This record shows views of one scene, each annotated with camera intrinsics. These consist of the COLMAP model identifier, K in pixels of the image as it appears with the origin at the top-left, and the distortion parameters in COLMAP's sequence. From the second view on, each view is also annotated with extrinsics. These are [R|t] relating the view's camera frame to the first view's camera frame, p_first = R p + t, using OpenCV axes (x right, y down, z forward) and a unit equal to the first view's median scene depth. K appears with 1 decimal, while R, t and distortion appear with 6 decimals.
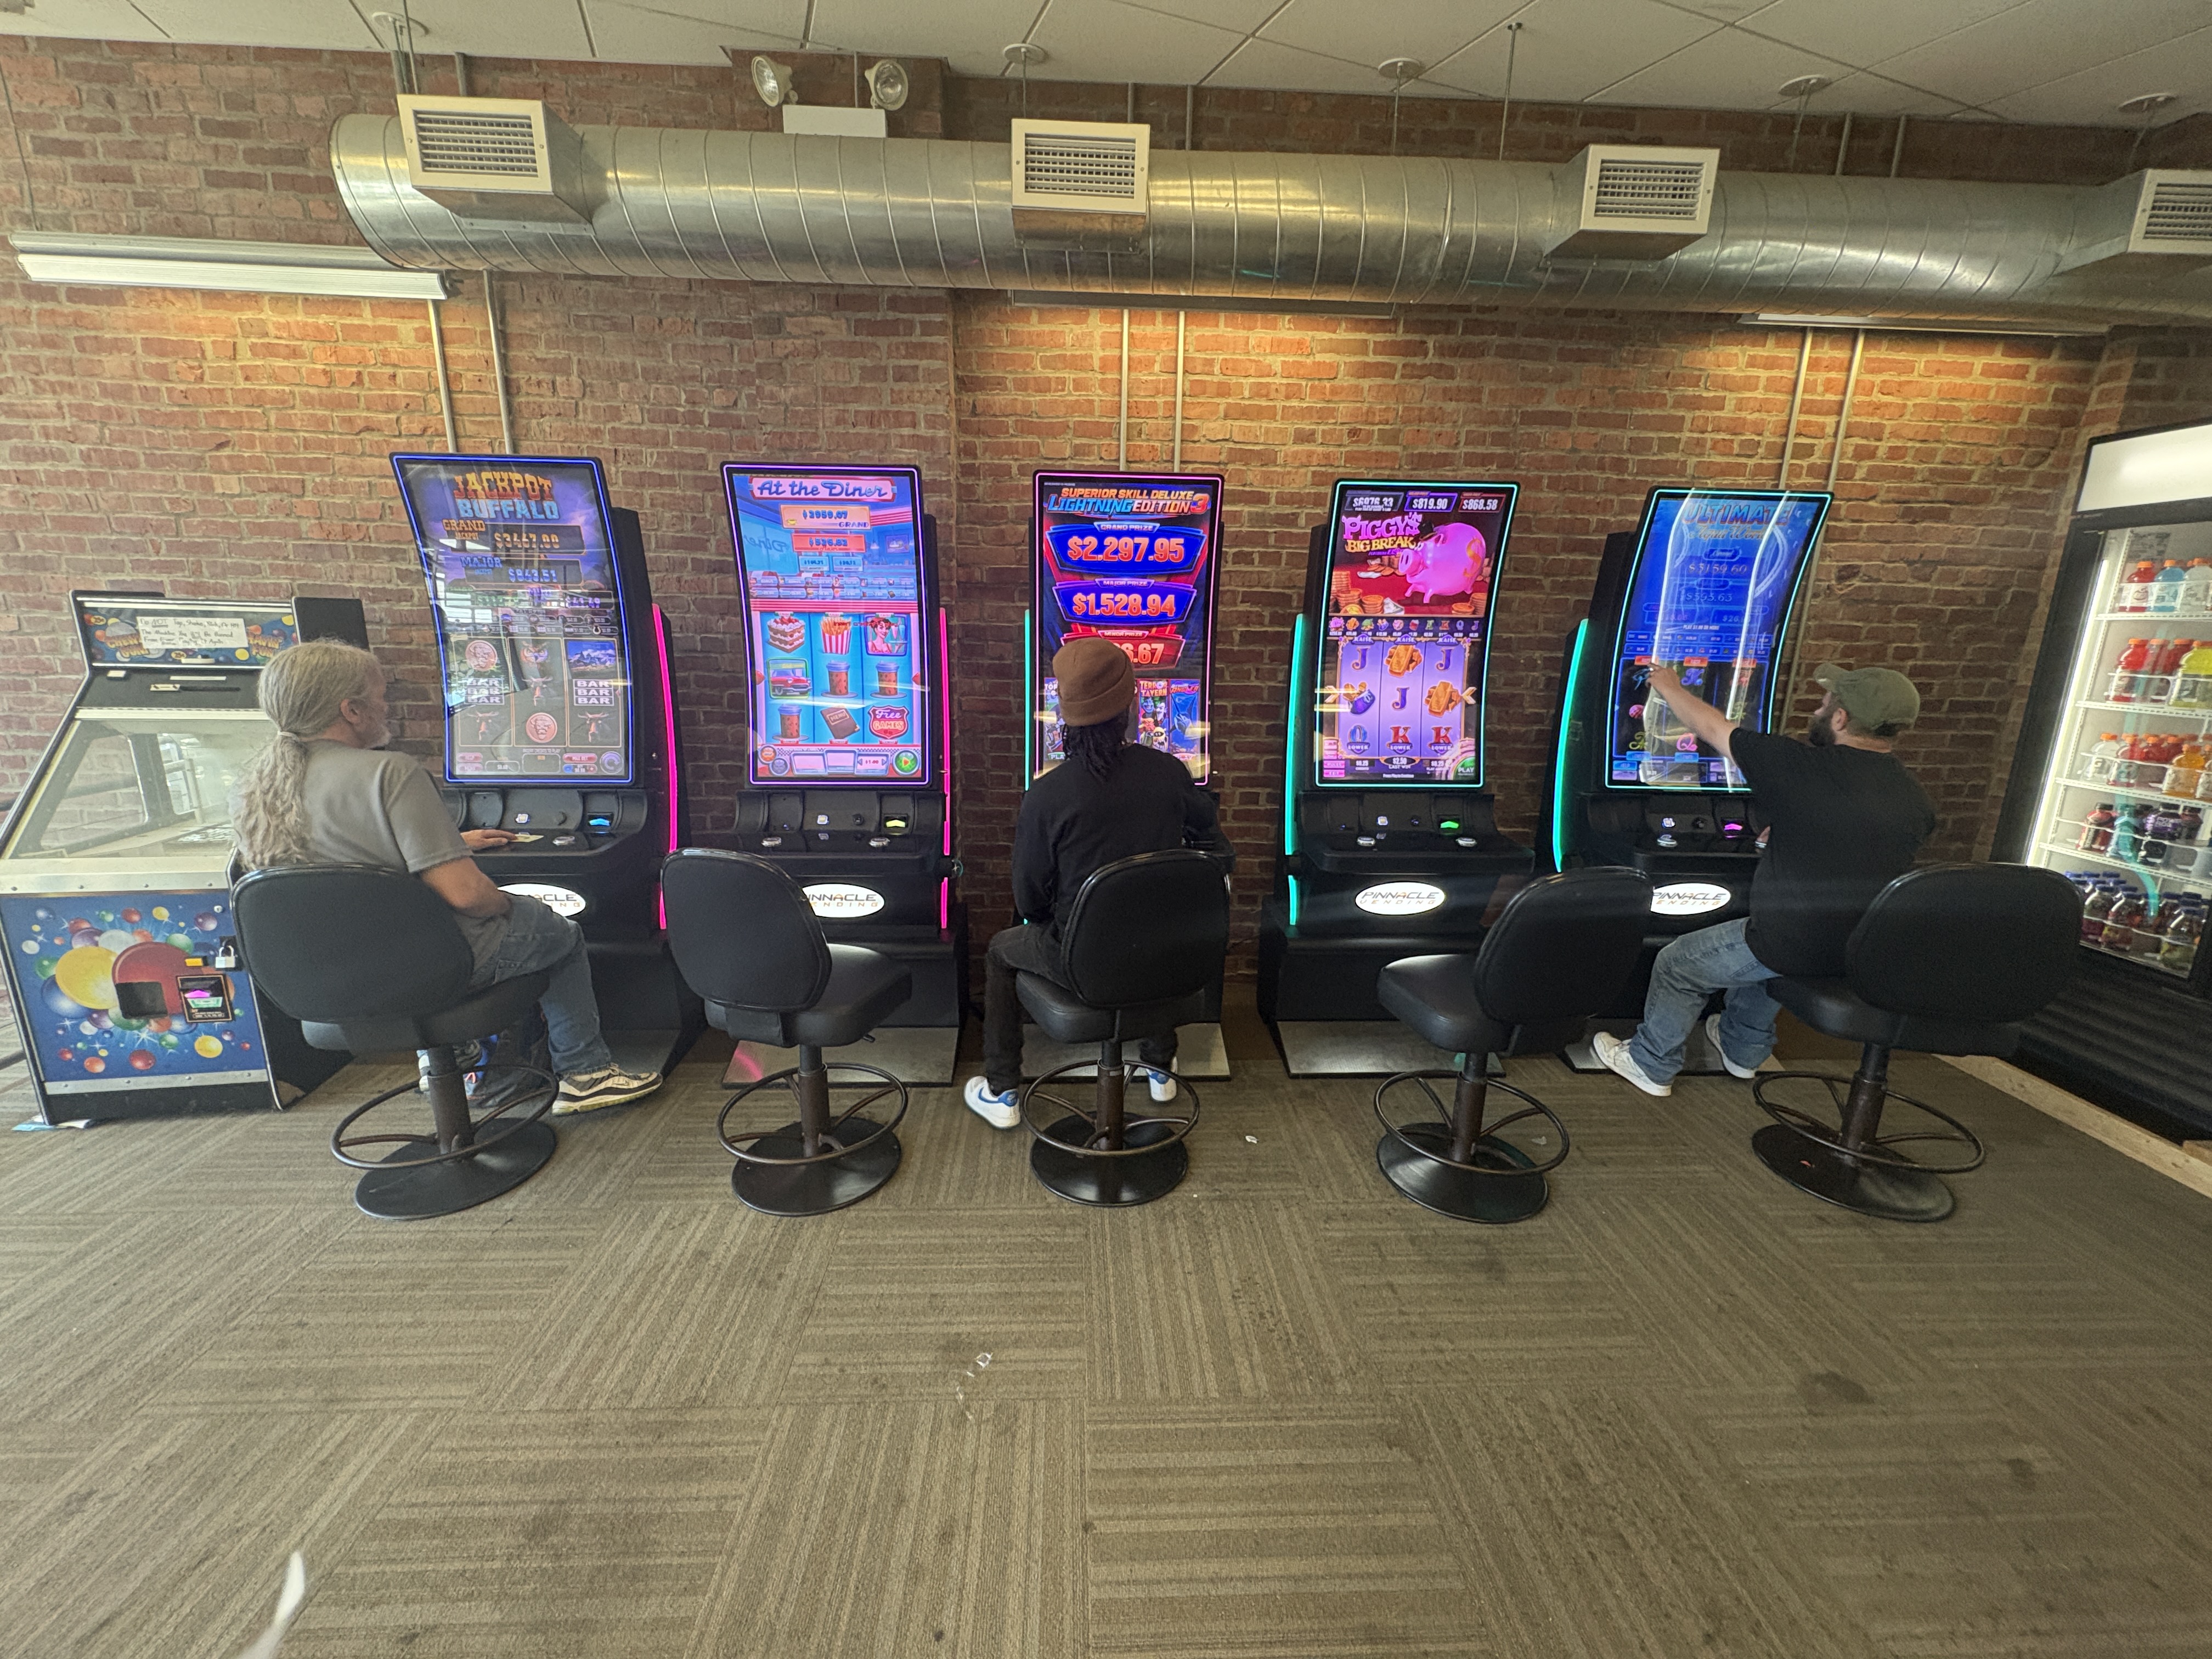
lens RADIAL K [[886.7, 0, 1103.9], [0, 886.7, 830.4], [0, 0, 1]] dist [0.000553, 0.000581]
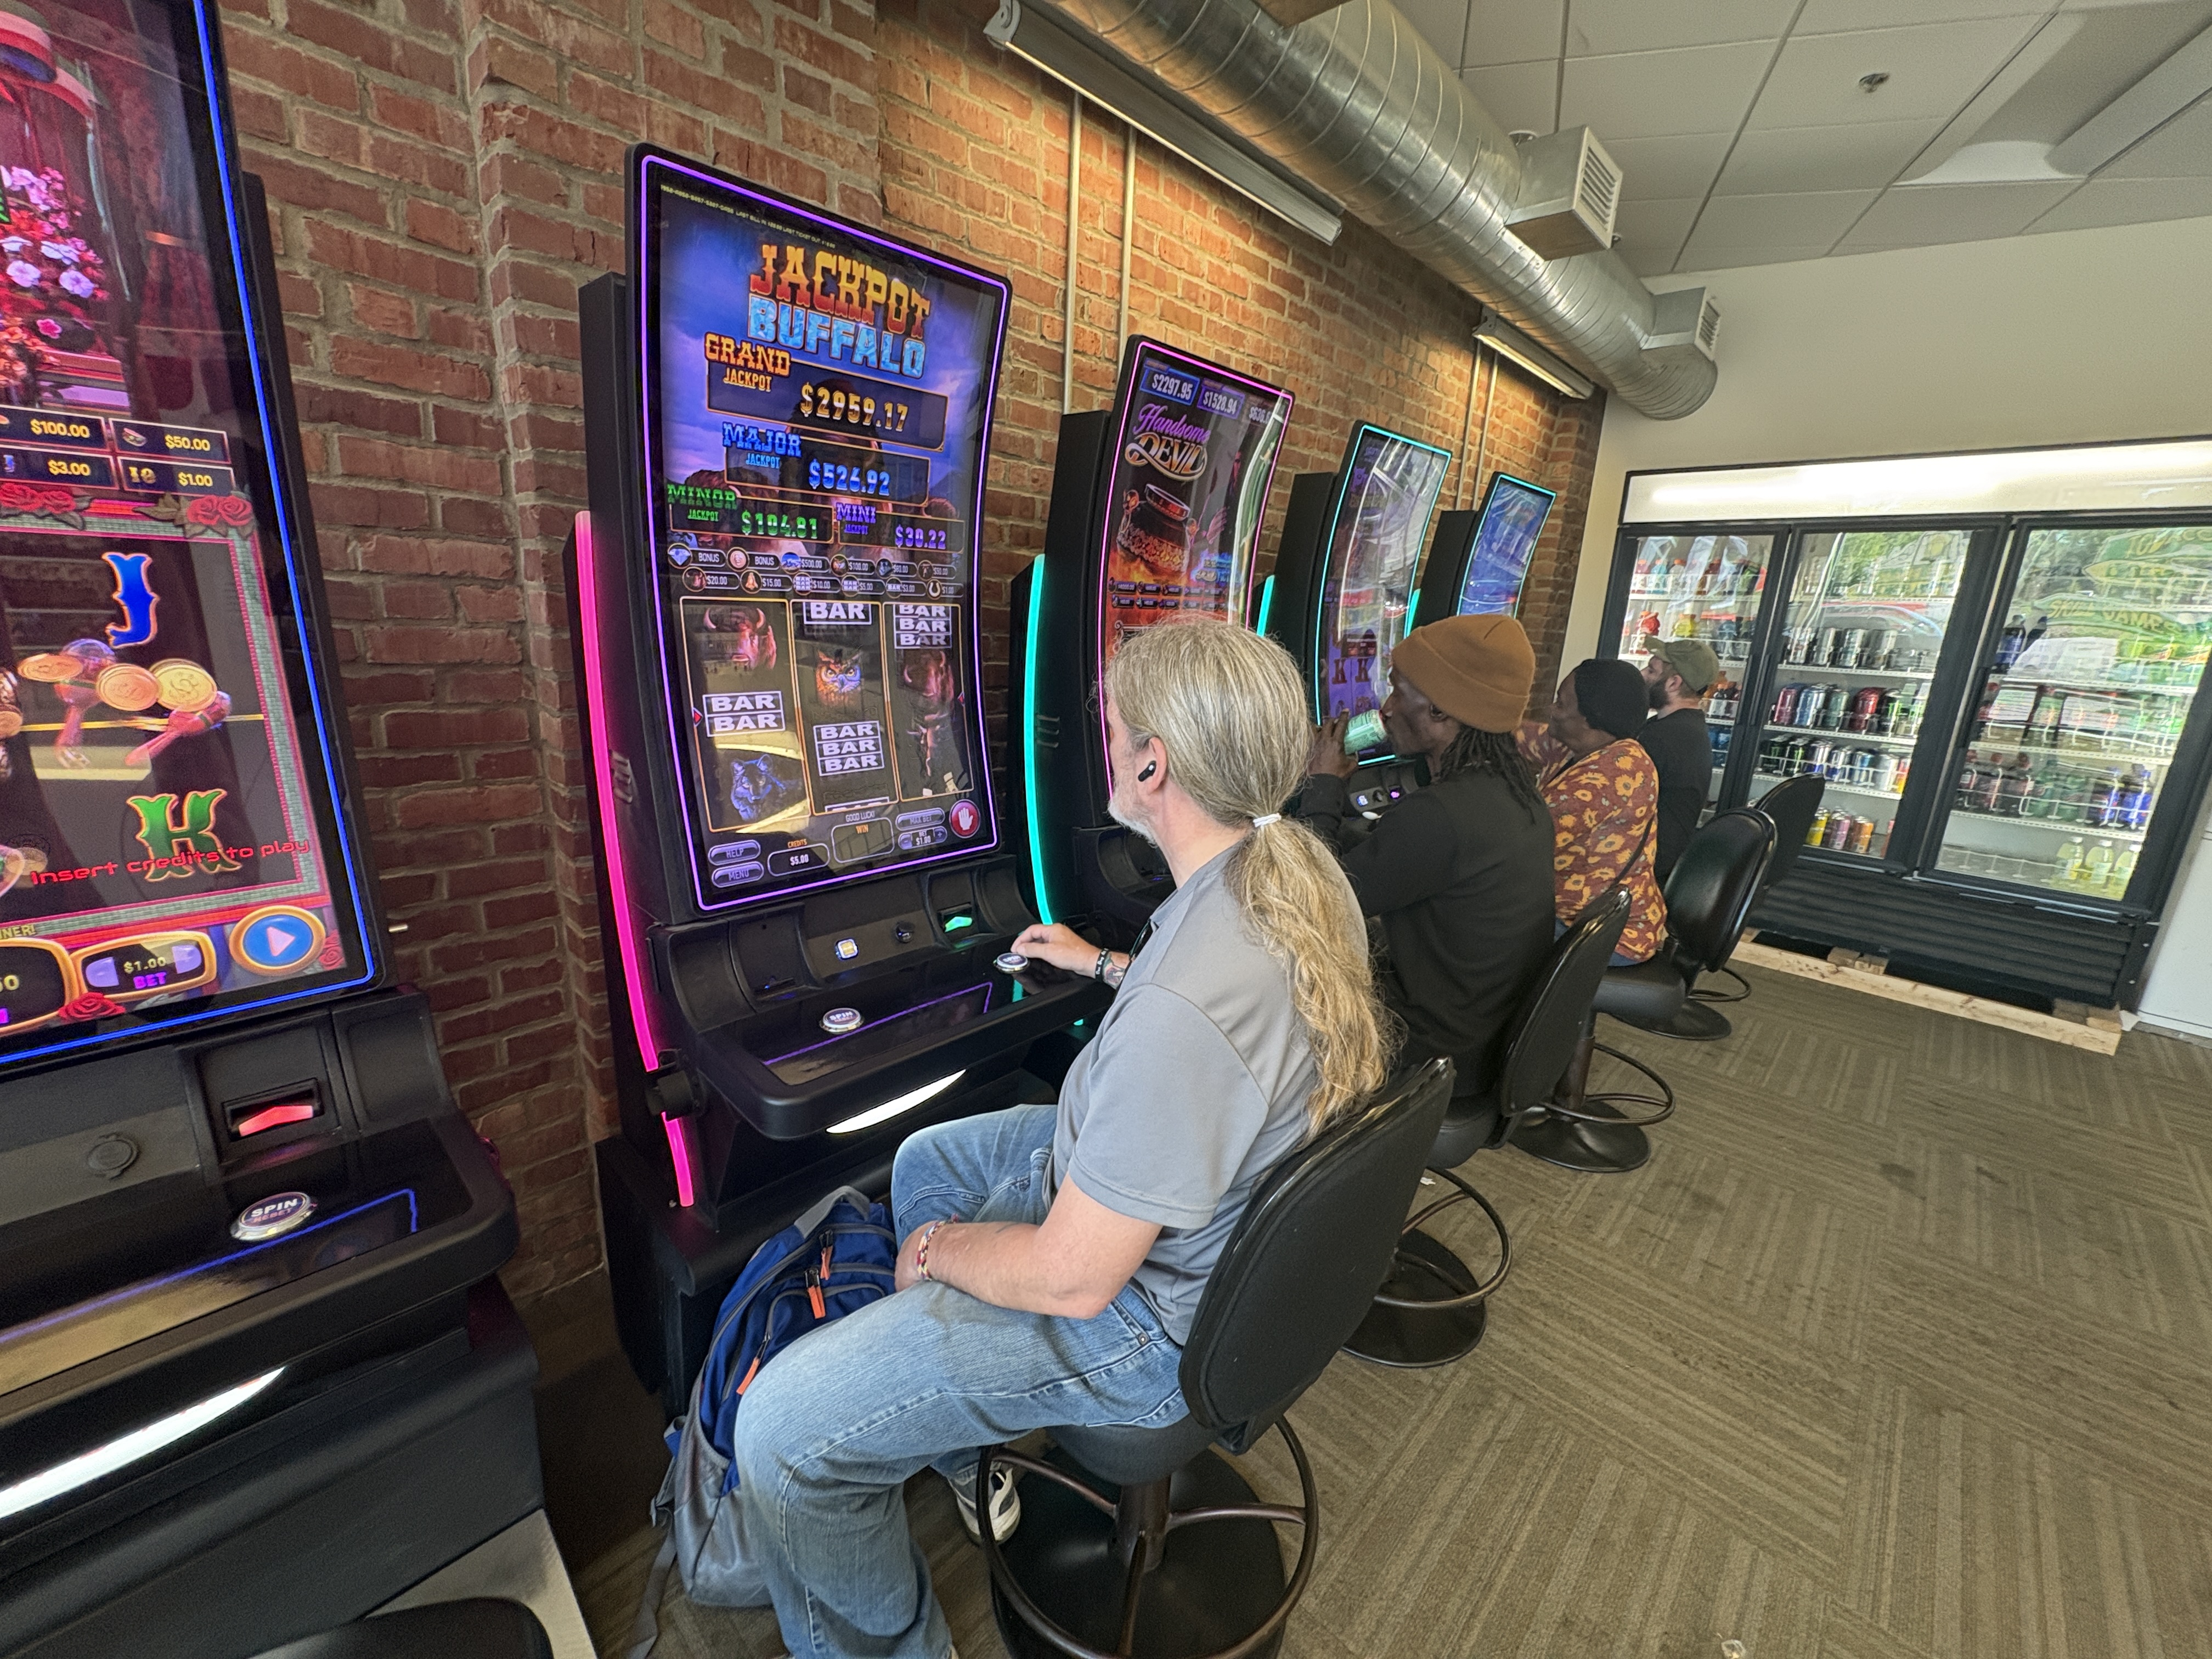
lens RADIAL K [[886.7, 0, 1103.8], [0, 886.7, 830.8], [0, 0, 1]] dist [0.000553, 0.000581]
pose [[0.717759, -0.160322, 0.677583, -0.510764], [0.132143, 0.986810, 0.093509, -0.100686], [-0.683638, 0.022421, 0.729477, 0.484728]]
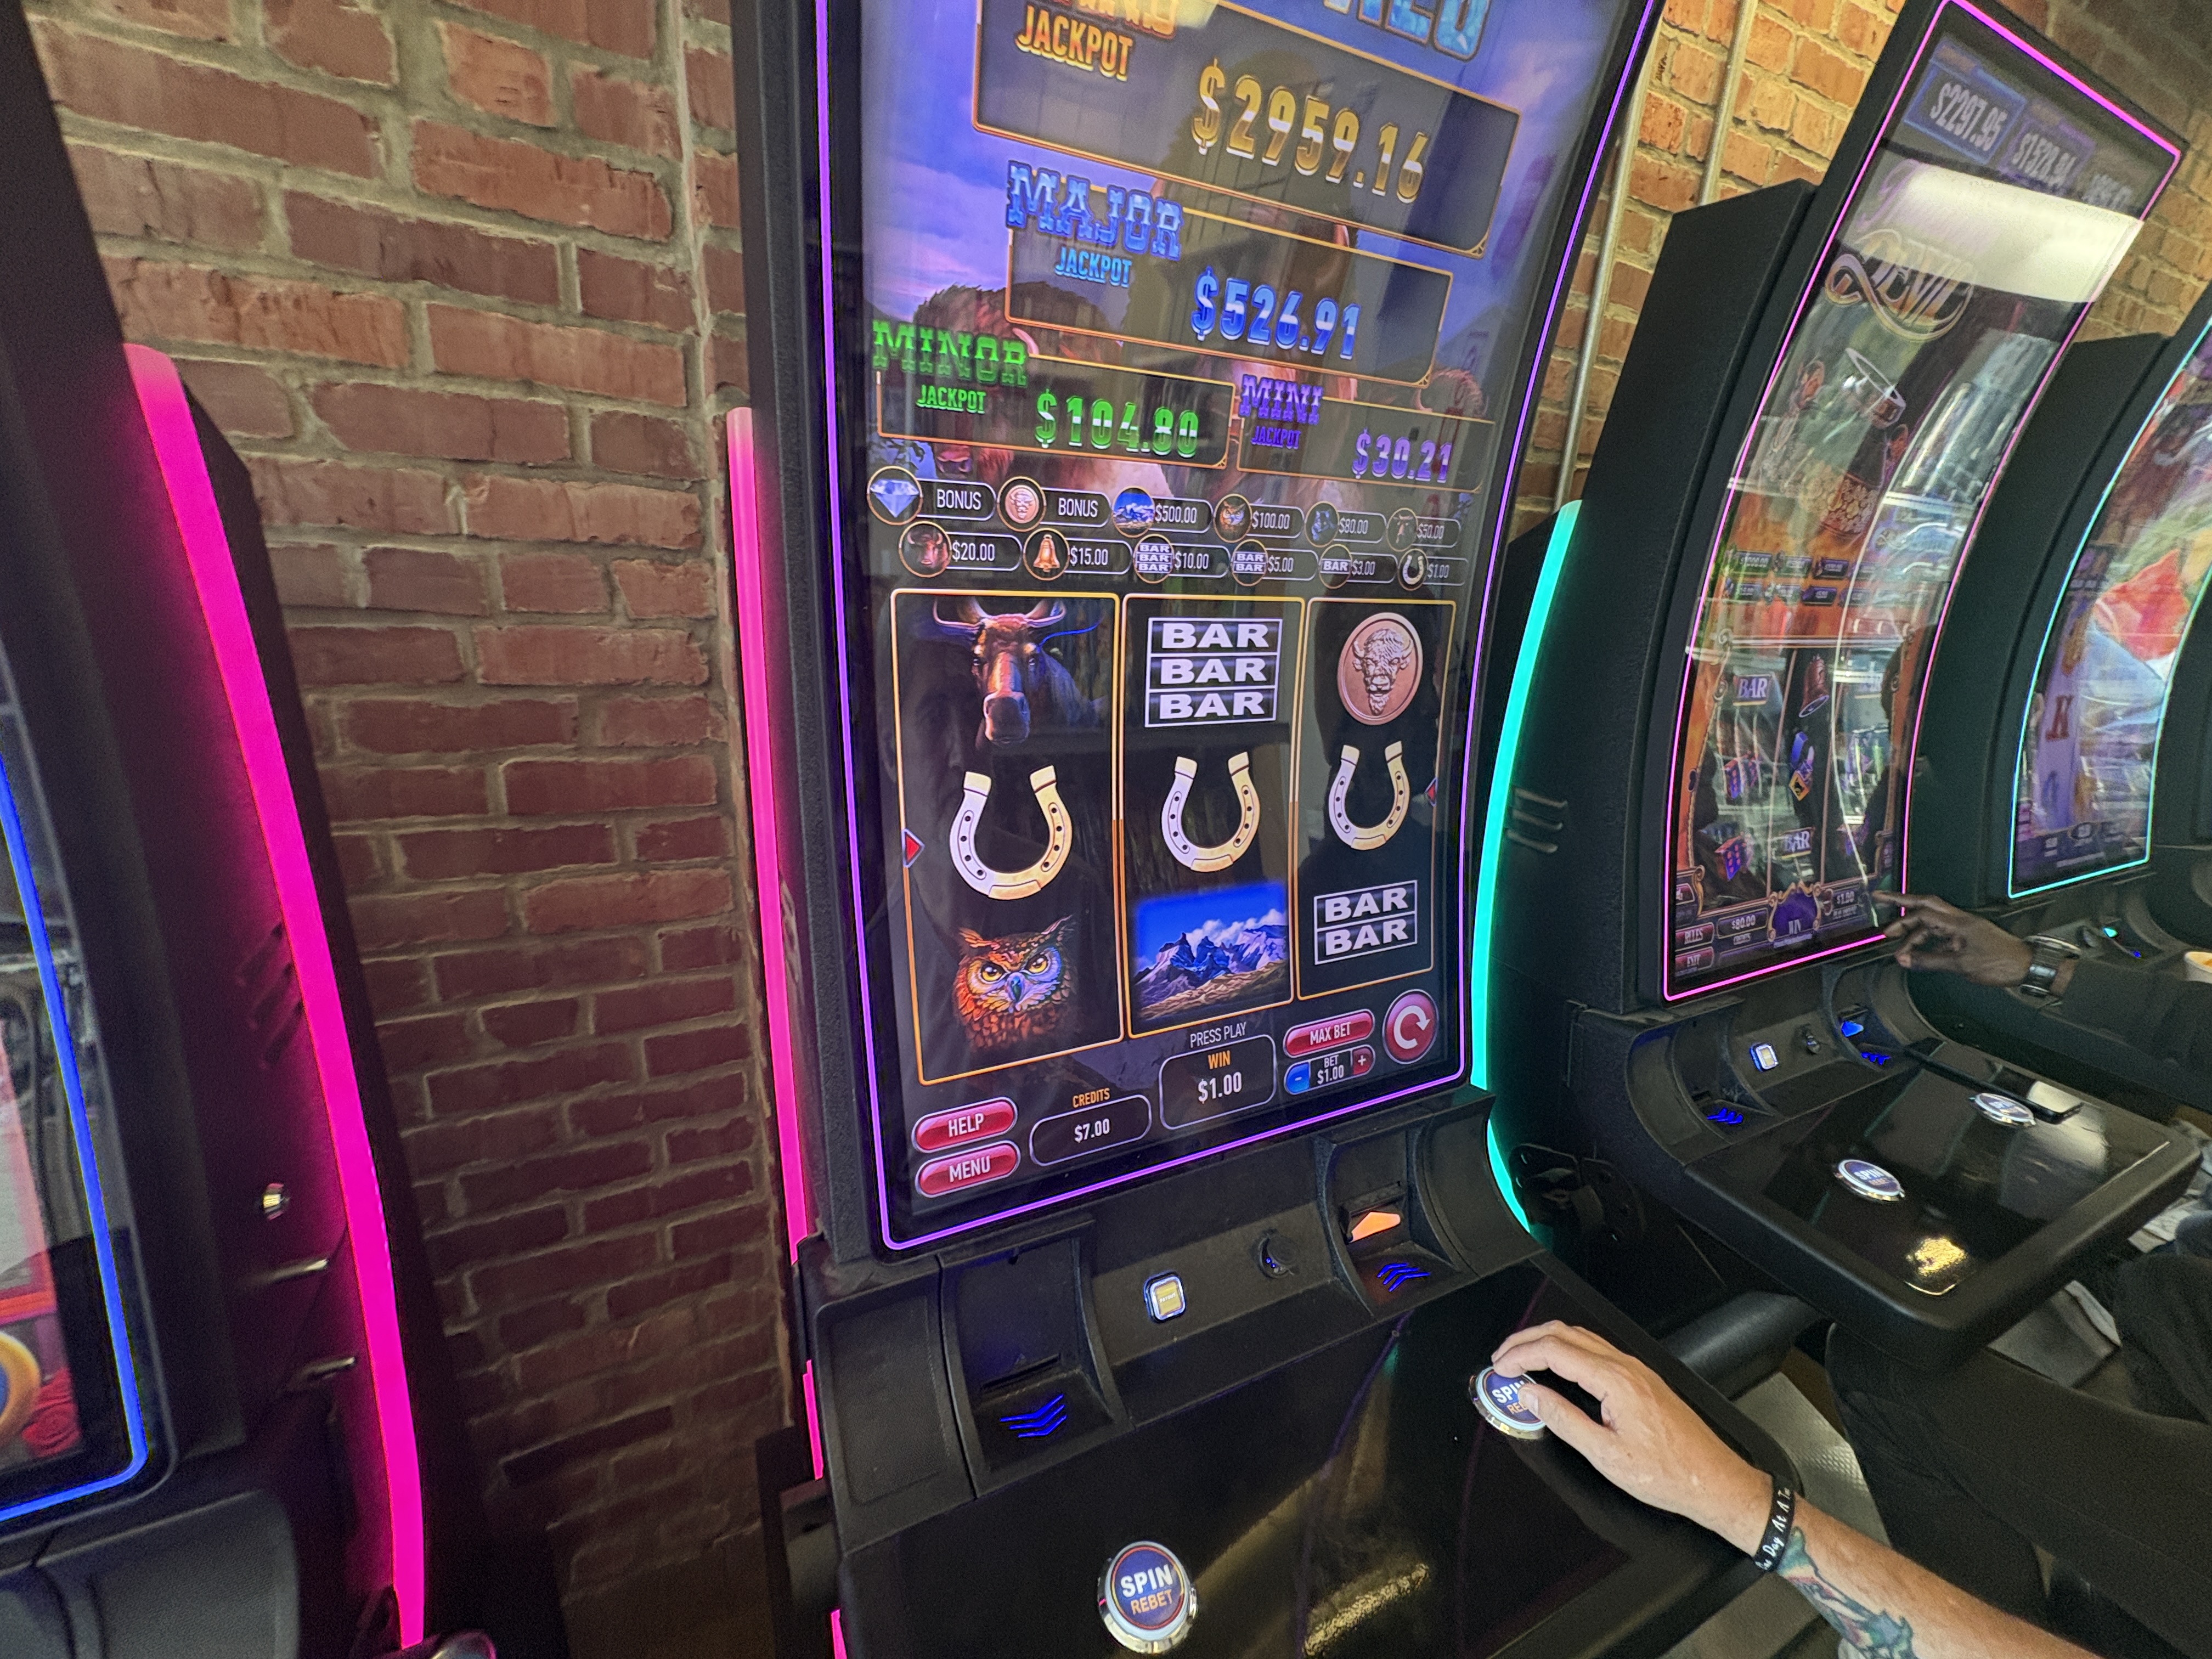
lens RADIAL K [[886.7, 0, 1102.5], [0, 886.7, 827.7], [0, 0, 1]] dist [0.000553, 0.000581]
pose [[0.913915, -0.094623, 0.394723, -0.393724], [0.063403, 0.993791, 0.091433, -0.159871], [-0.400924, -0.058535, 0.914239, 0.726904]]
